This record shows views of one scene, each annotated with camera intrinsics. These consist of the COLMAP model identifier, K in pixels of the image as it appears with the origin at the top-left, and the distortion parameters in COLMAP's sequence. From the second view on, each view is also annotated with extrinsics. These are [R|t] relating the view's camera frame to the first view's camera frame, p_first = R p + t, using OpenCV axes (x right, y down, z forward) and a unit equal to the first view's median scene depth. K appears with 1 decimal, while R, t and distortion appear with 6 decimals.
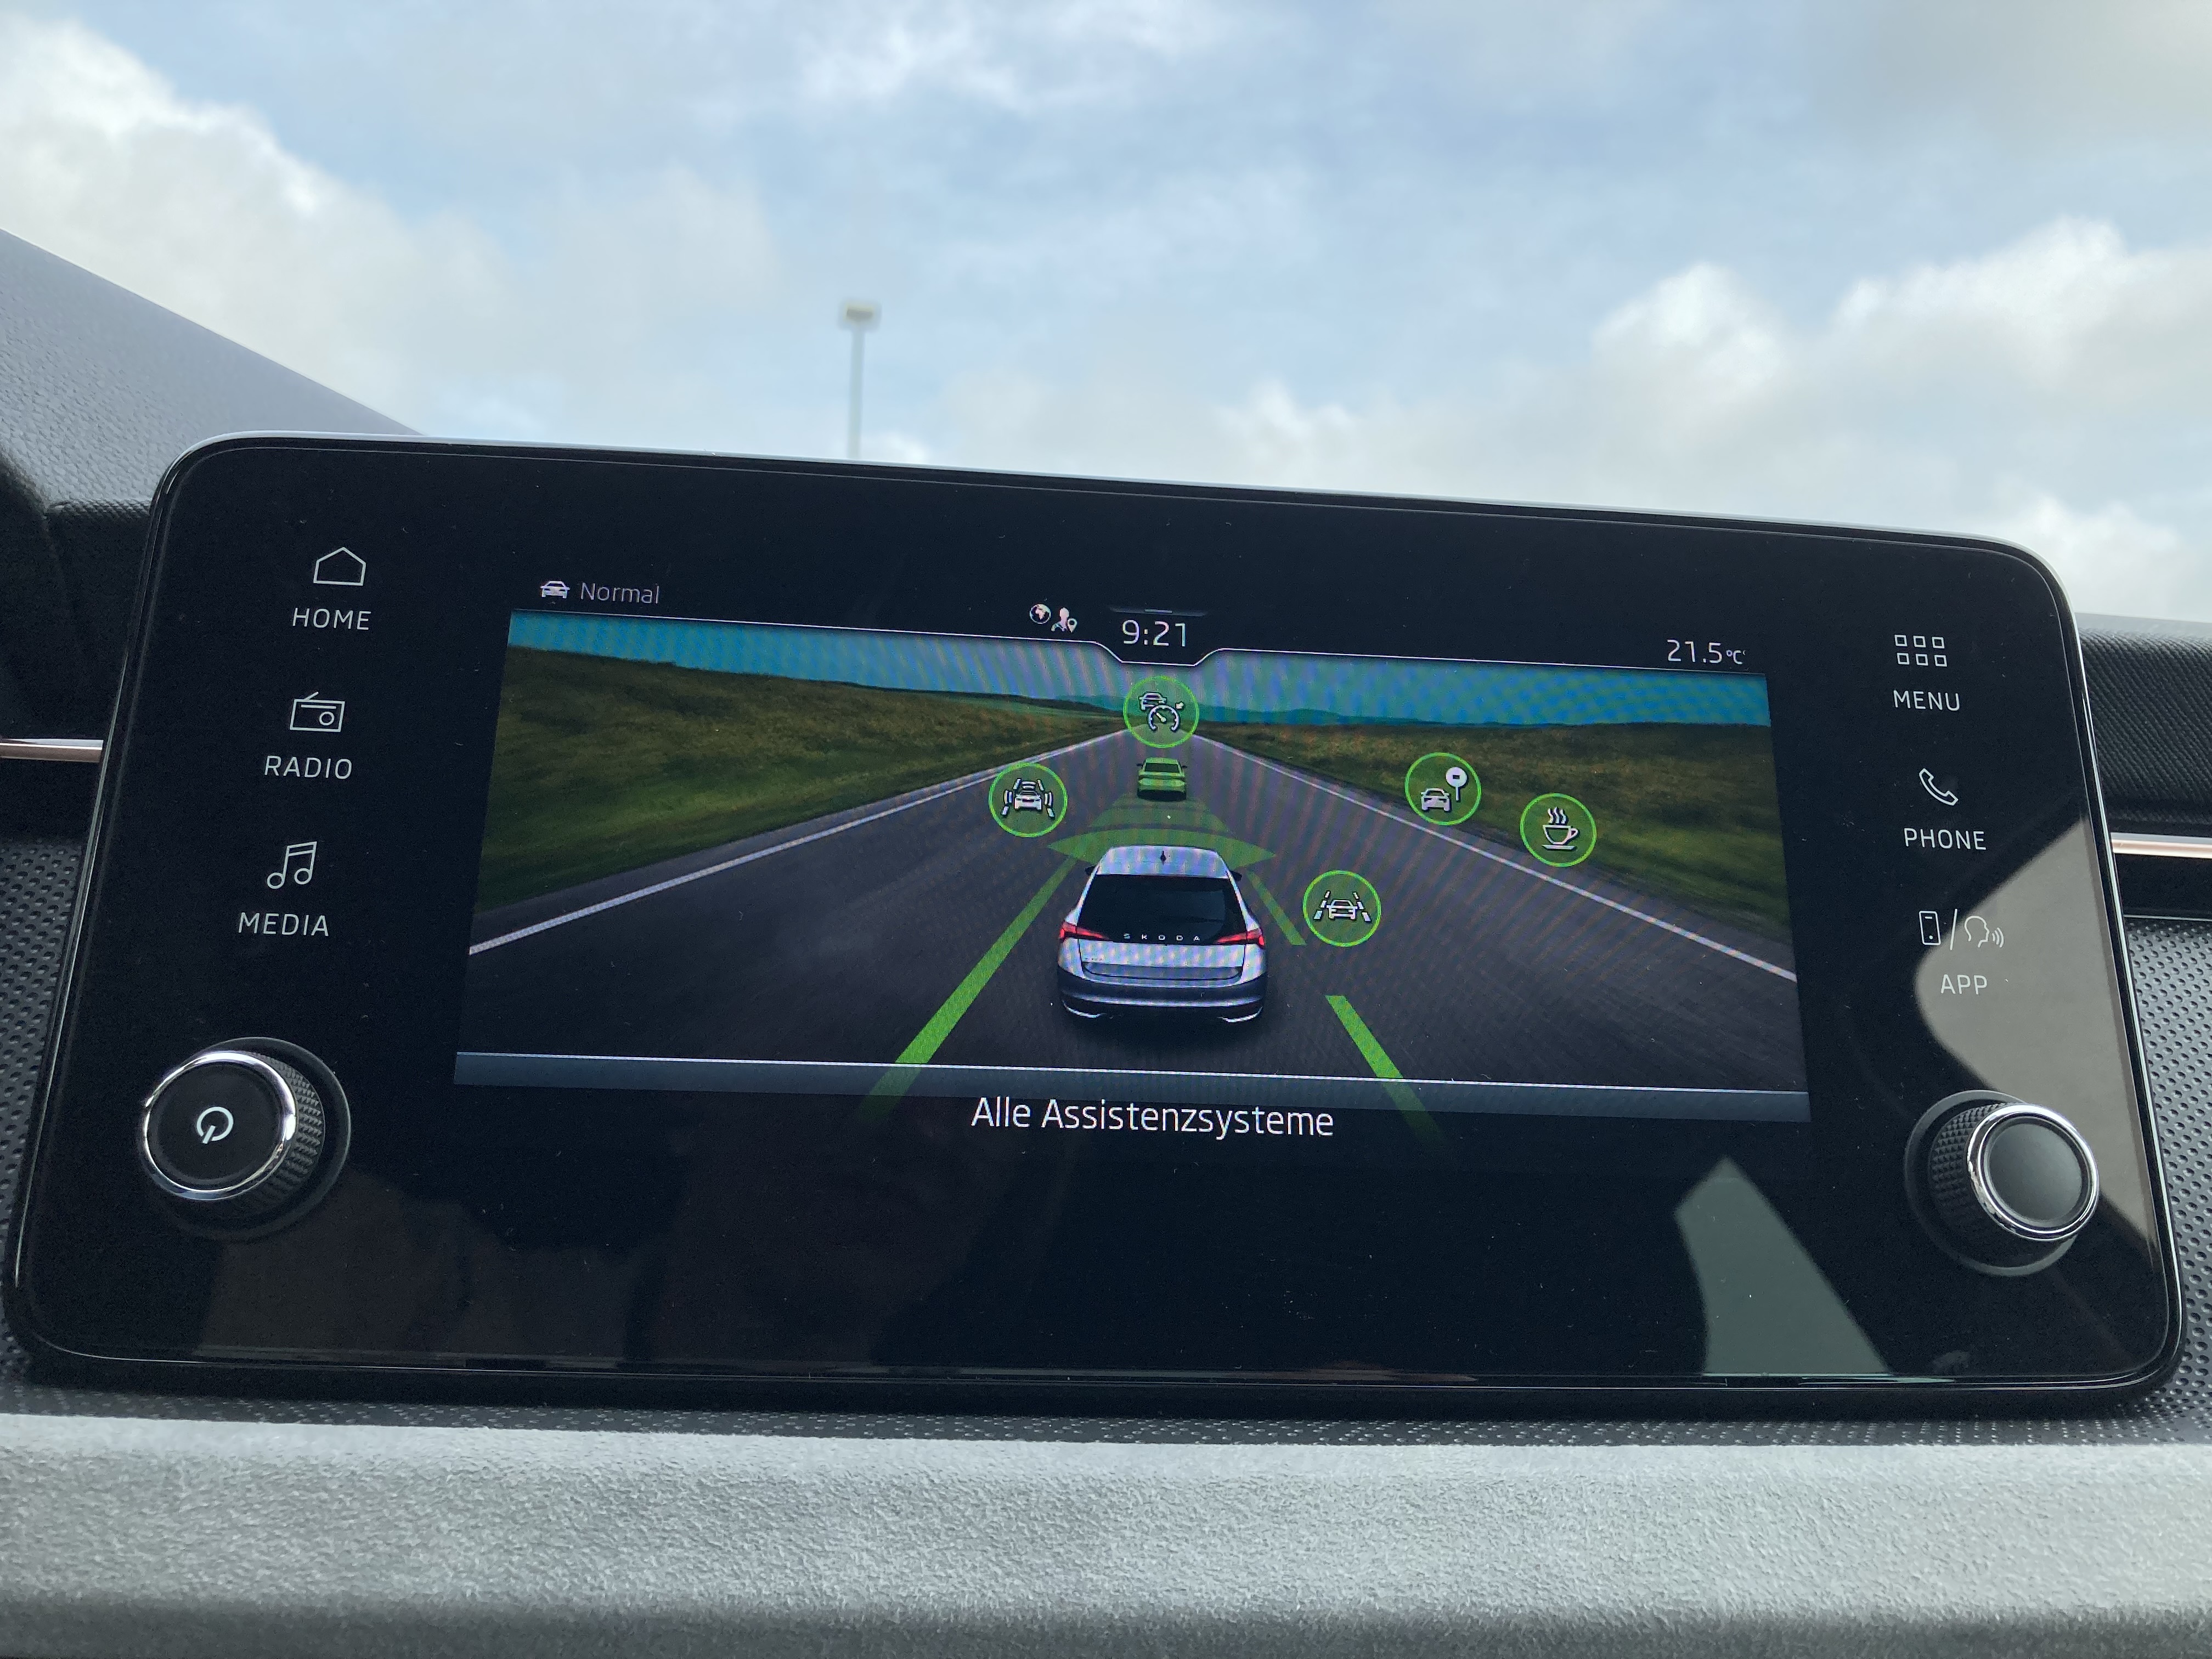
lens RADIAL K [[1793.3, 0, 1122.3], [0, 1793.3, 842.2], [0, 0, 1]] dist [0.013943, -0.016658]
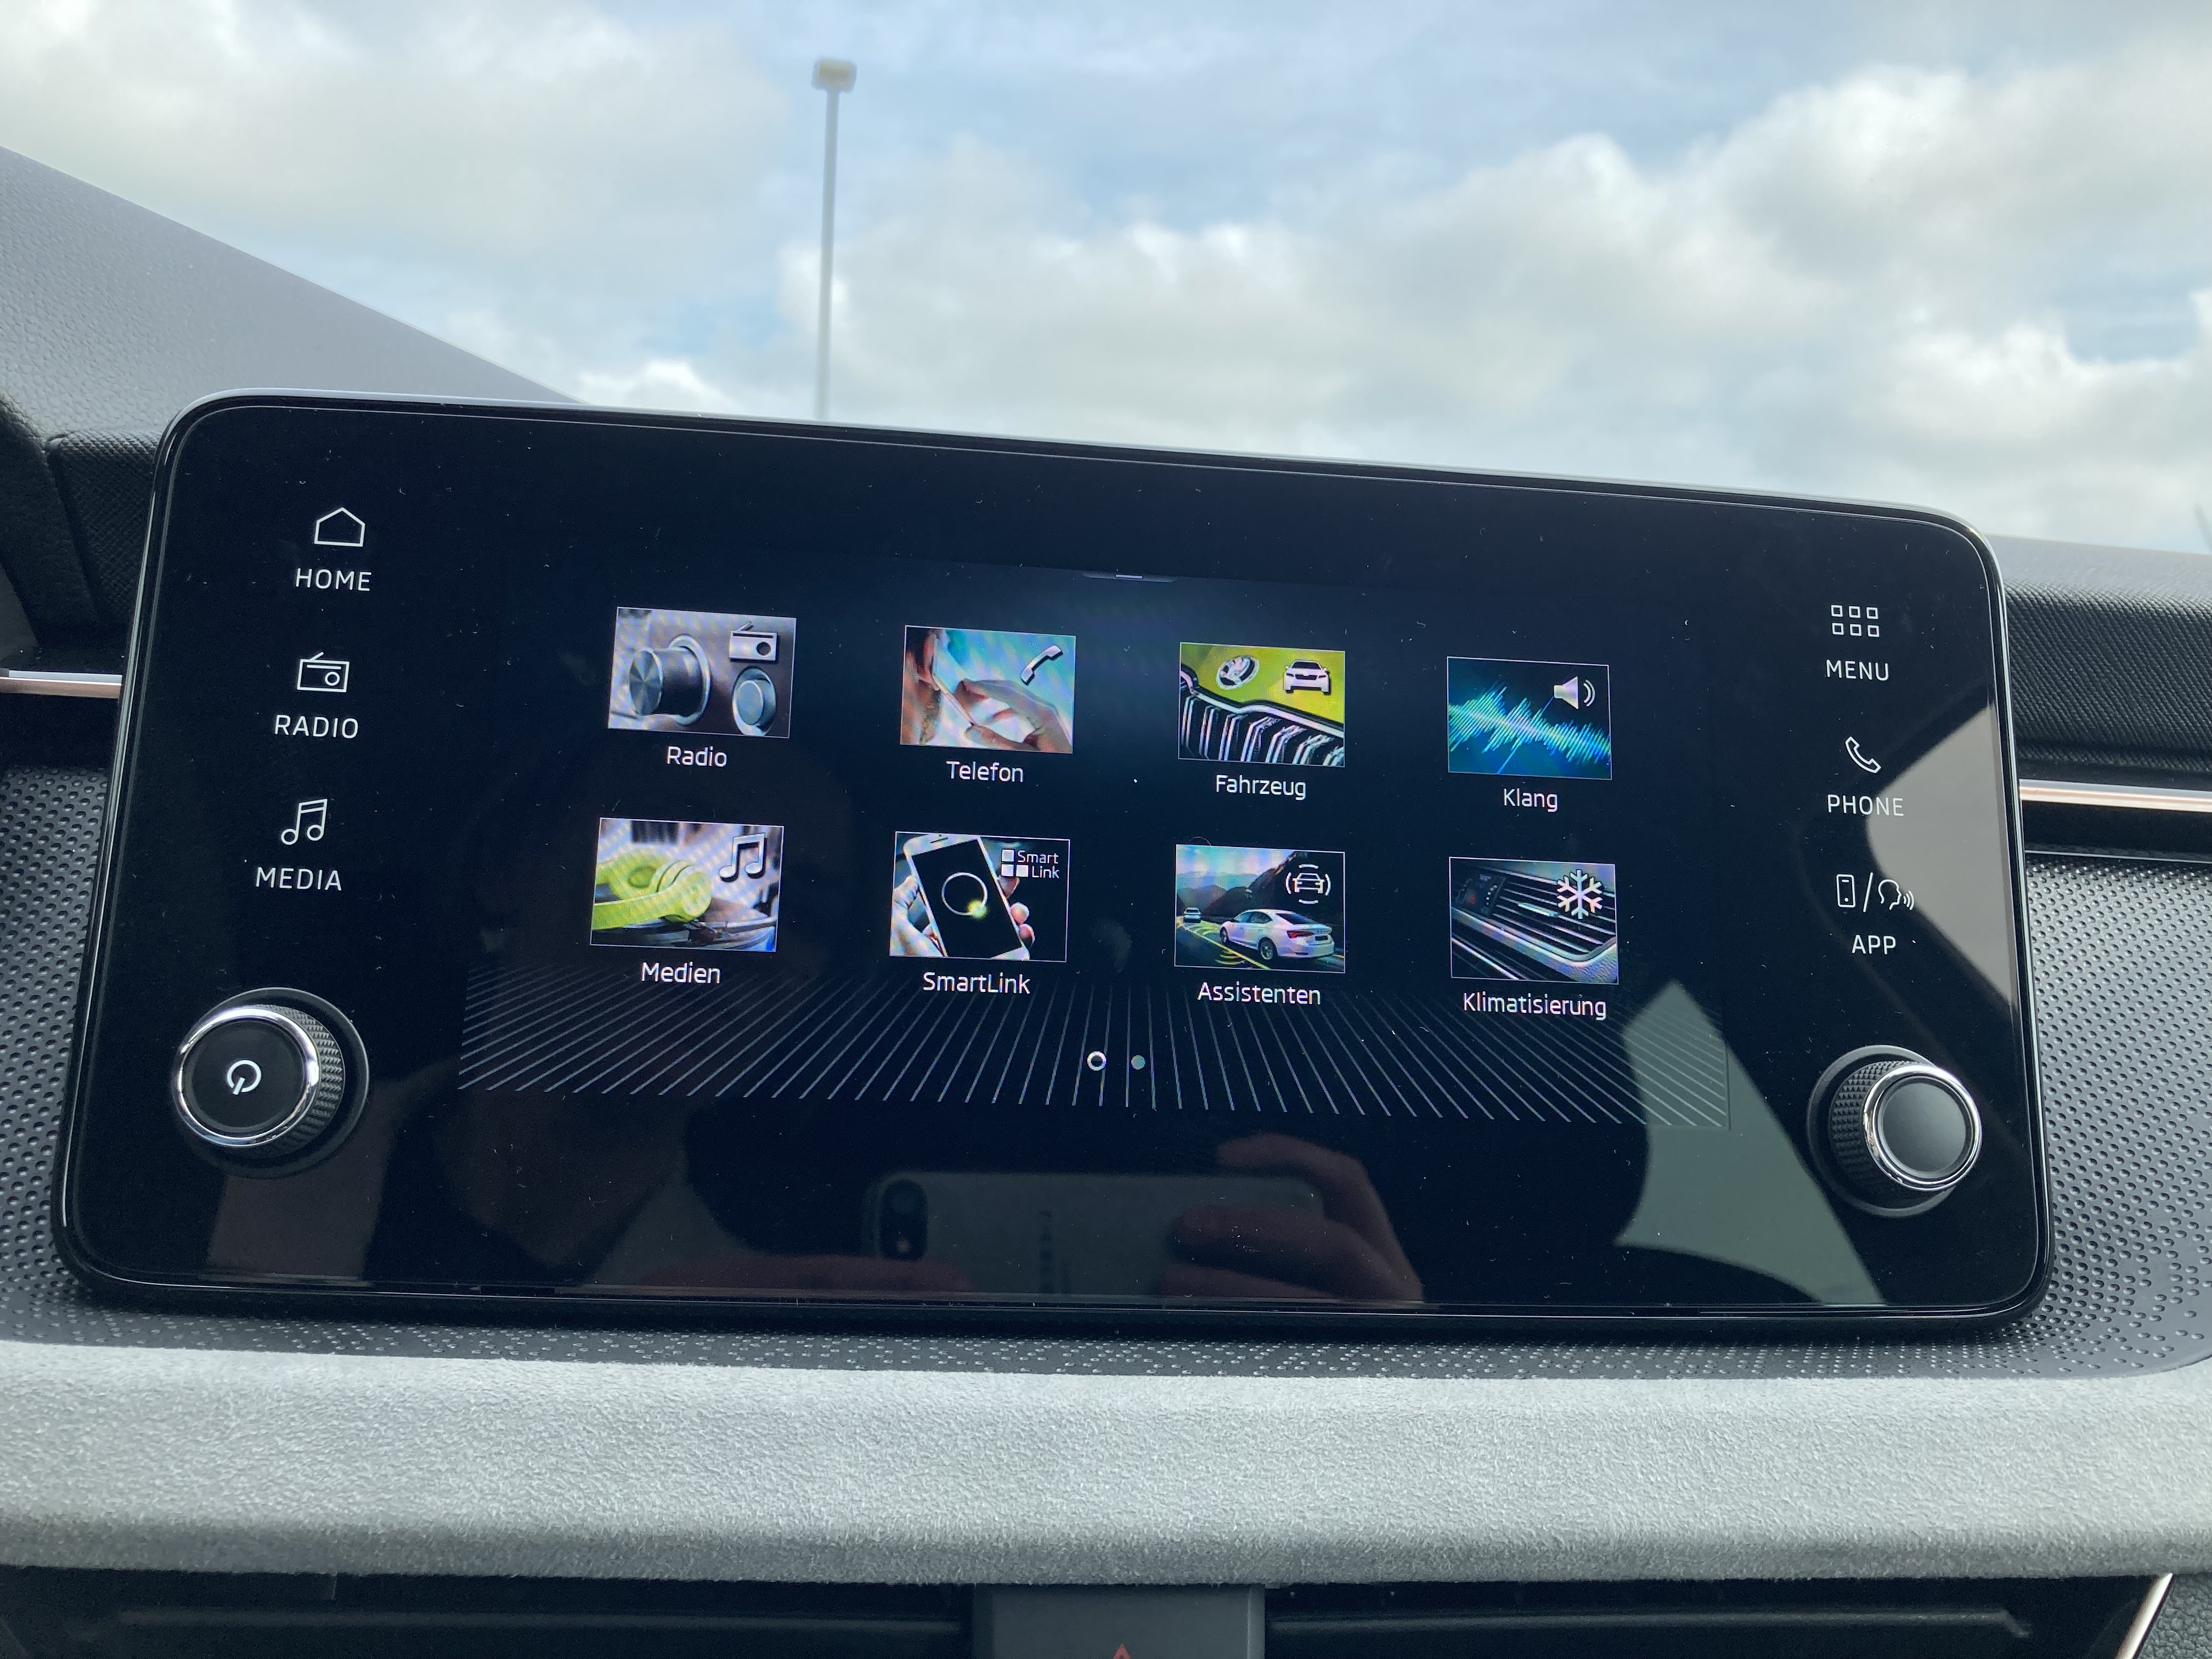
lens RADIAL K [[1793.3, 0, 1120.5], [0, 1793.3, 814.7], [0, 0, 1]] dist [0.013943, -0.016658]
pose [[0.999770, 0.015994, 0.014263, 0.002783], [-0.017416, 0.994225, 0.105892, -0.119653], [-0.012487, -0.106116, 0.994275, -0.060352]]
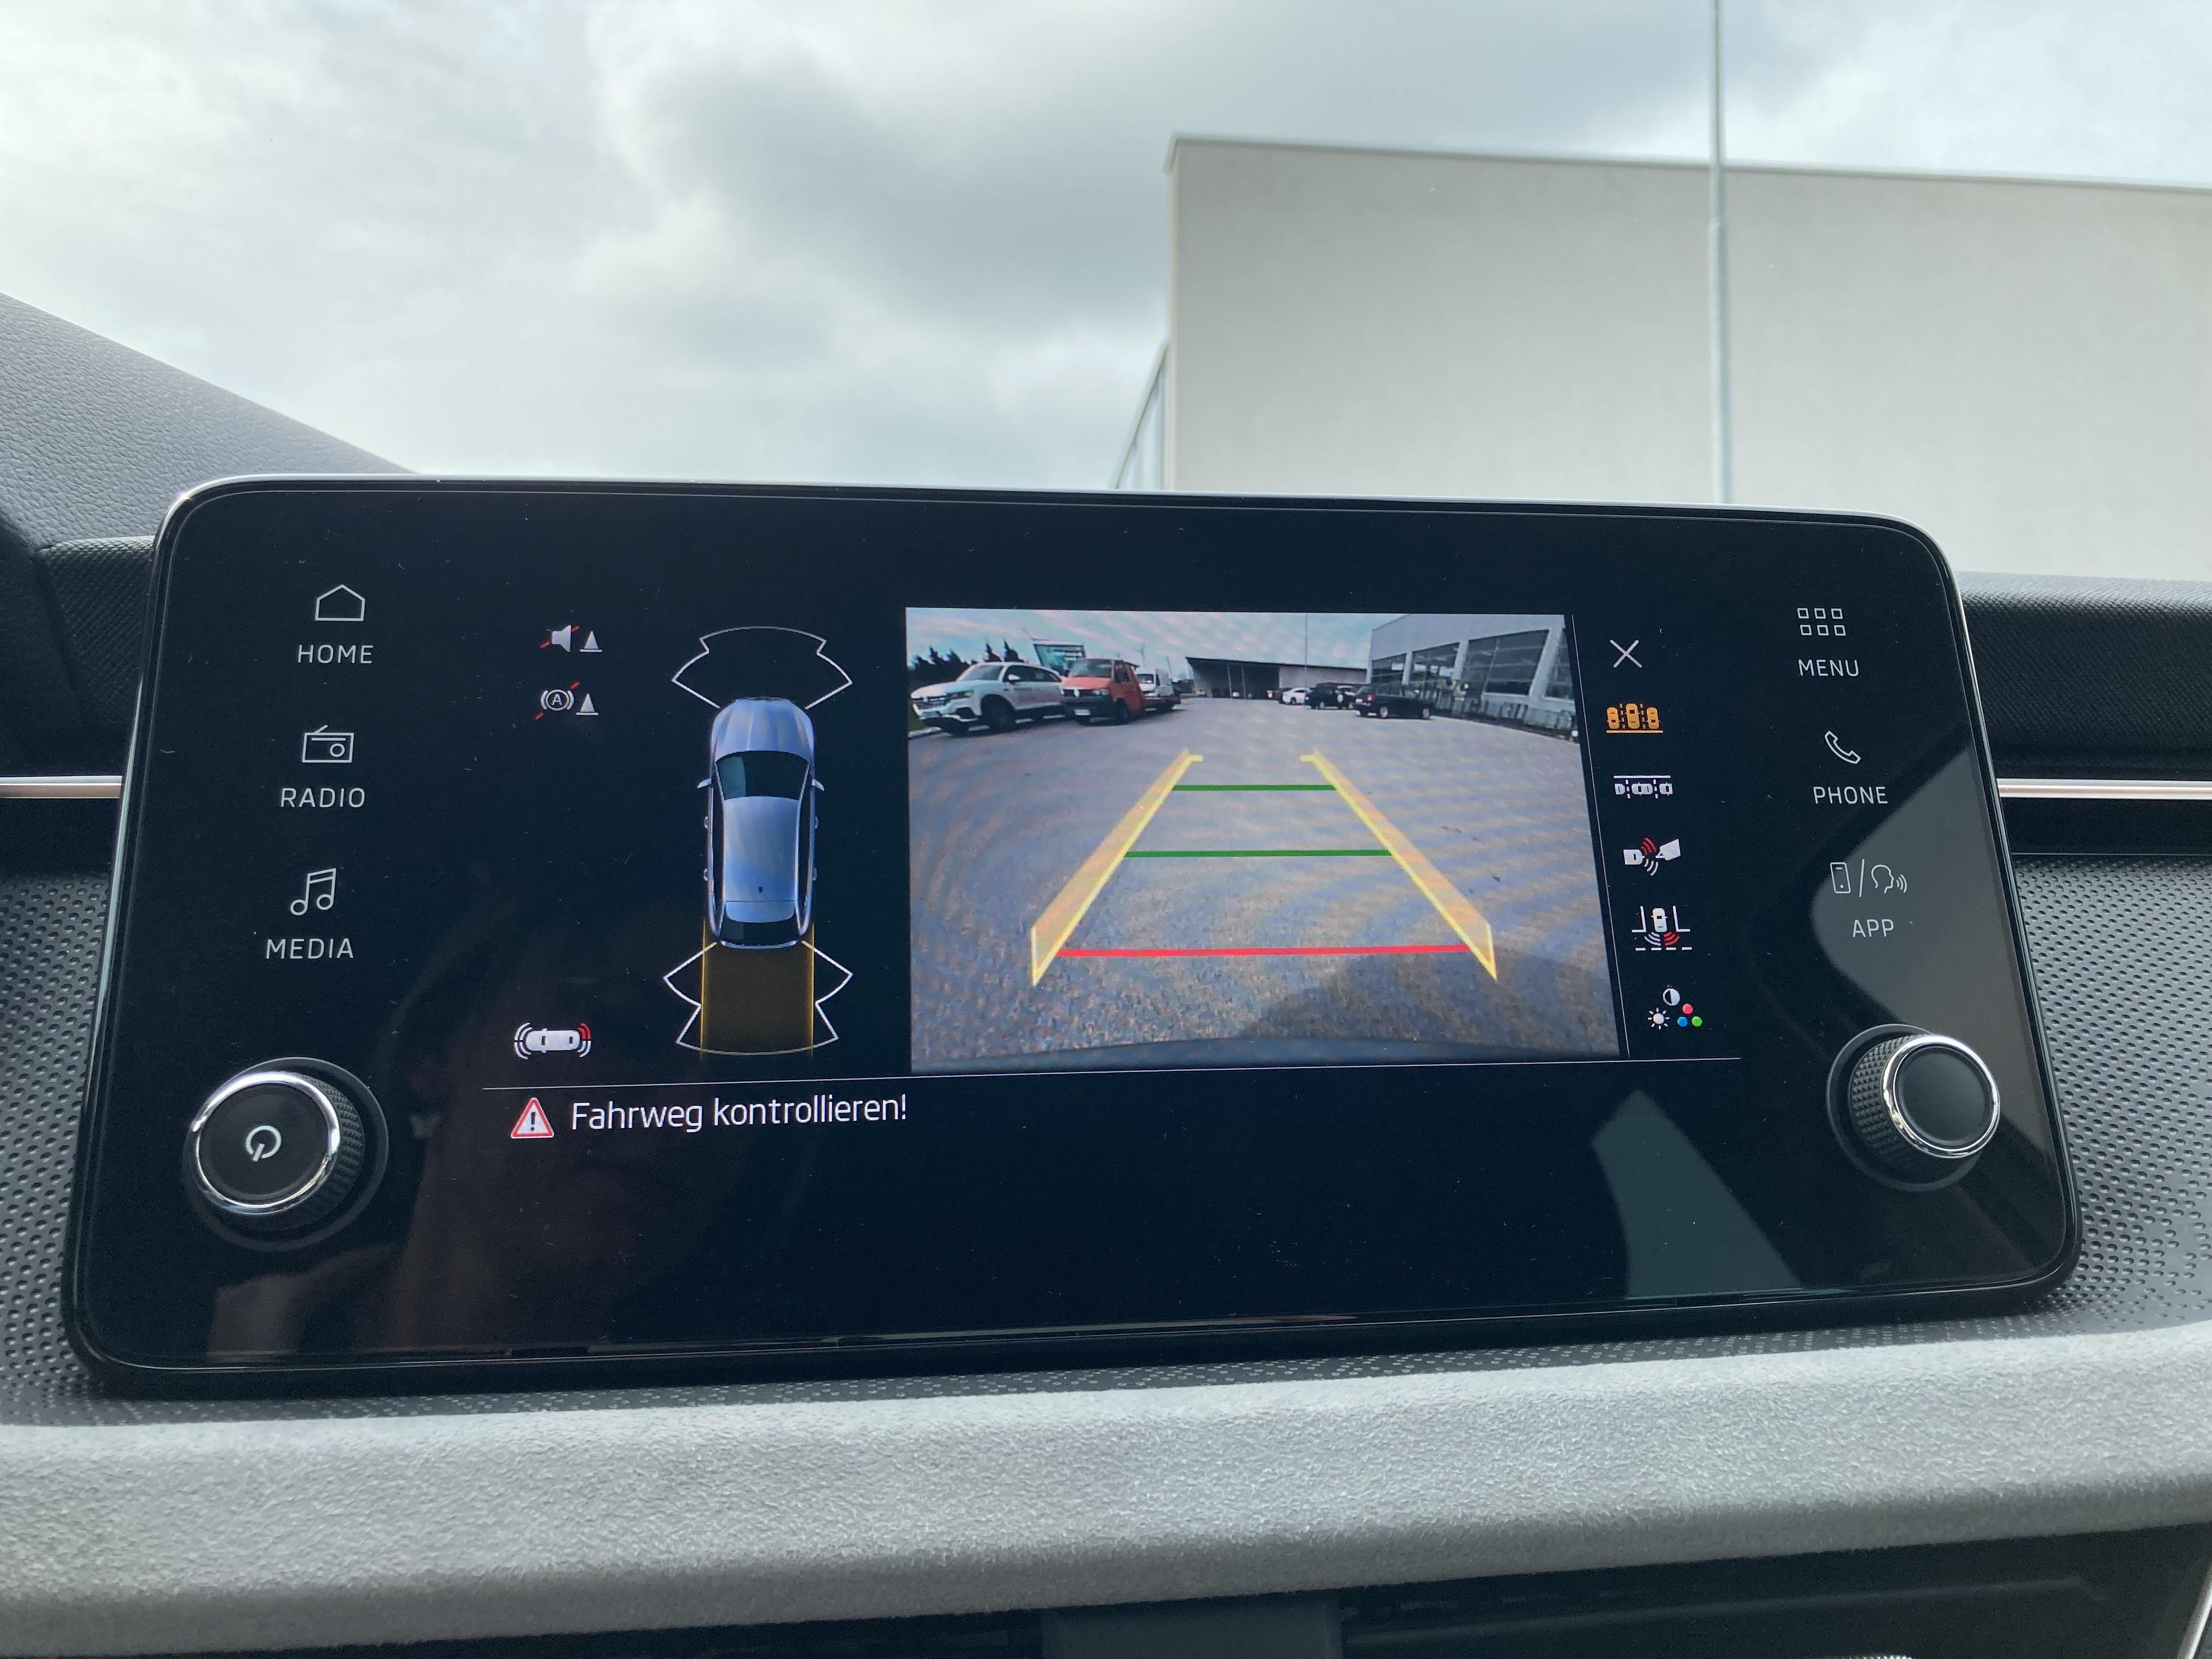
lens RADIAL K [[1793.3, 0, 1125.0], [0, 1793.3, 825.0], [0, 0, 1]] dist [0.013943, -0.016658]
pose [[0.997647, -0.044659, 0.052013, -0.045608], [0.044052, 0.998948, 0.012744, -0.020031], [-0.052527, -0.010422, 0.998565, -0.076744]]
